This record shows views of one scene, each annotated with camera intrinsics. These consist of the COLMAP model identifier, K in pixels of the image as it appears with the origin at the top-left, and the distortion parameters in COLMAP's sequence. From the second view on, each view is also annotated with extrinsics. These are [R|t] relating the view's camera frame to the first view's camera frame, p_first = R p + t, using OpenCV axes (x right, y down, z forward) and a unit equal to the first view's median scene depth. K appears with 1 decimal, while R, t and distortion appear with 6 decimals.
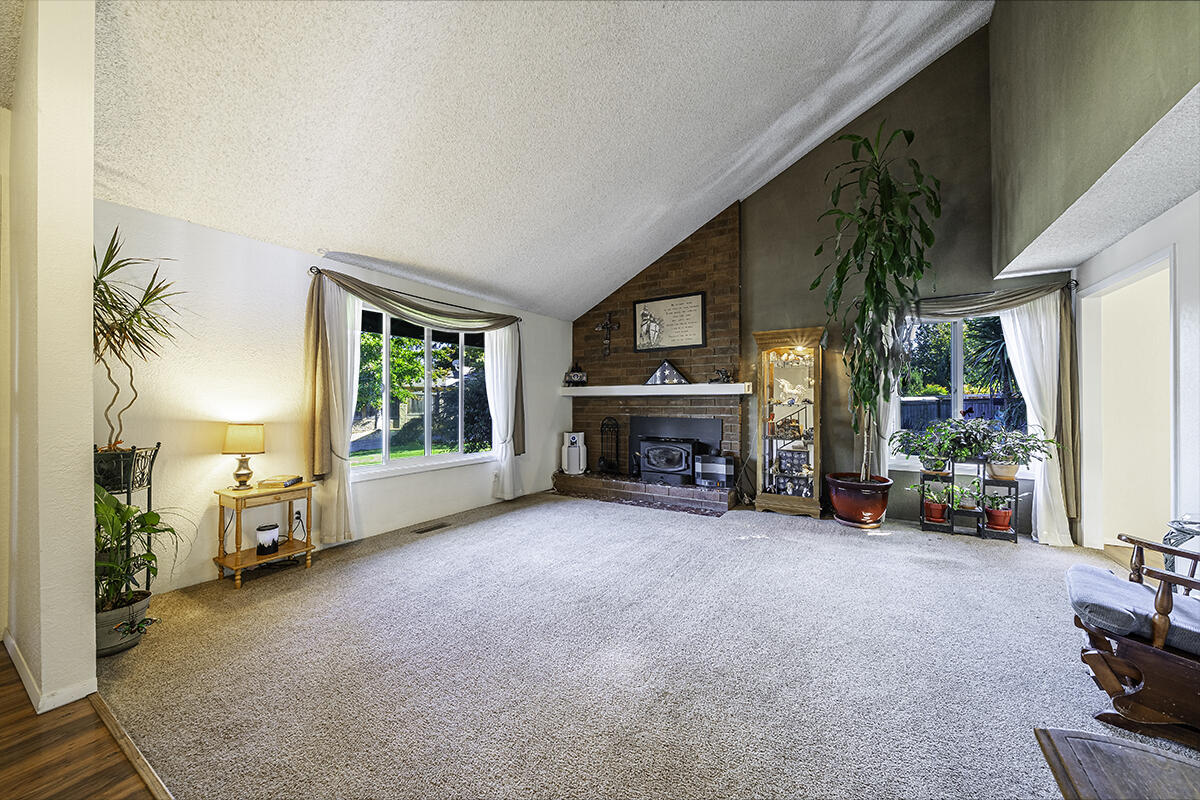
lens RADIAL K [[418.5, 0, 602.3], [0, 418.5, 399.9], [0, 0, 1]] dist [0.000726, -0.000120]
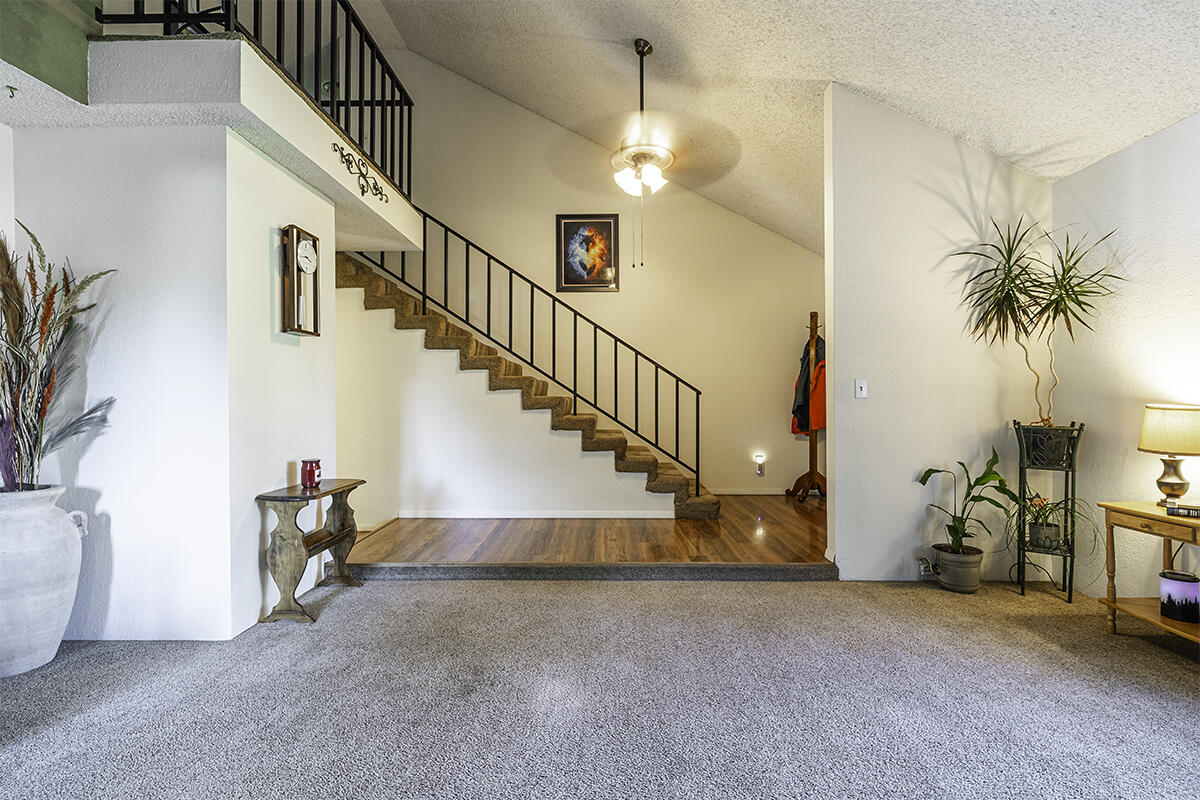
lens RADIAL K [[580.2, 0, 599.6], [0, 580.2, 399.7], [0, 0, 1]] dist [0.000761, 0.000081]
pose [[-0.862877, 0.001766, -0.505411, 0.309037], [0.005531, 0.999967, -0.005948, 0.037144], [0.505383, -0.007928, -0.862858, 1.090038]]
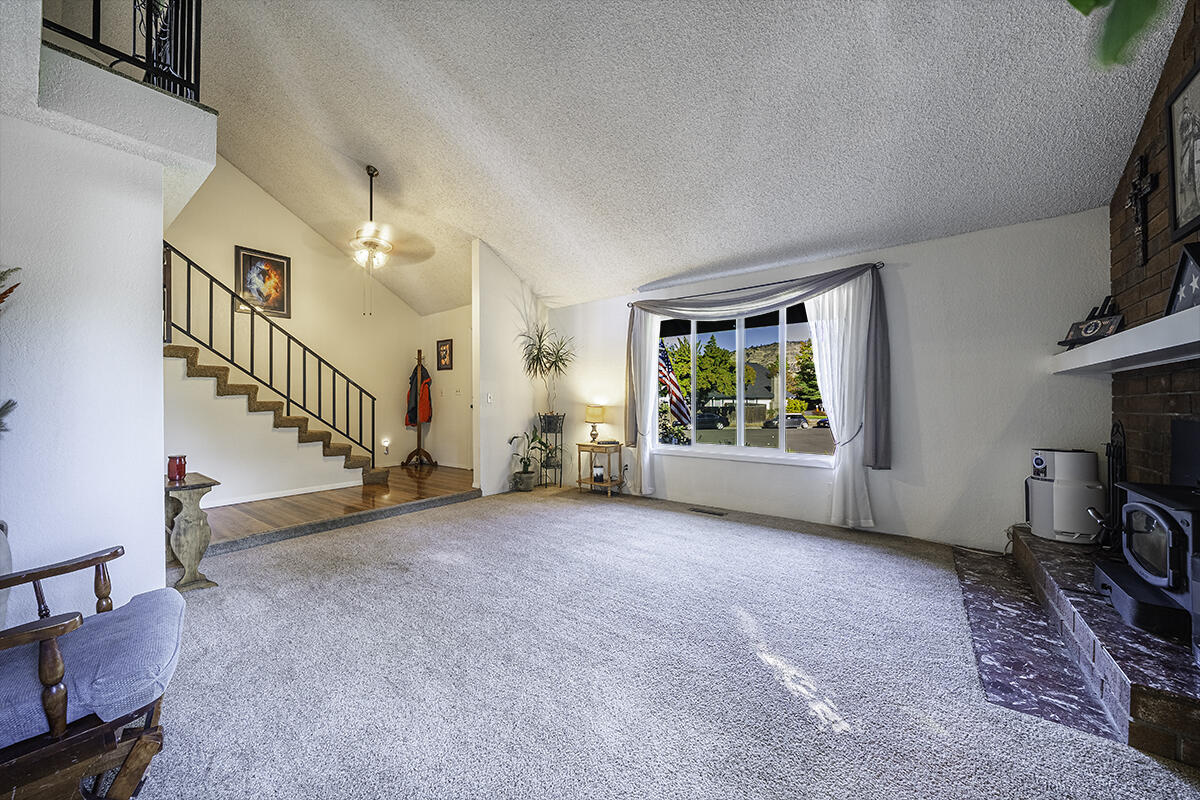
lens RADIAL K [[418.5, 0, 595.3], [0, 418.5, 403.0], [0, 0, 1]] dist [0.000726, -0.000120]
pose [[-0.075826, -0.000166, -0.997121, 0.768474], [0.010515, 0.999944, -0.000966, 0.037306], [0.997066, -0.010558, -0.075820, 0.934230]]
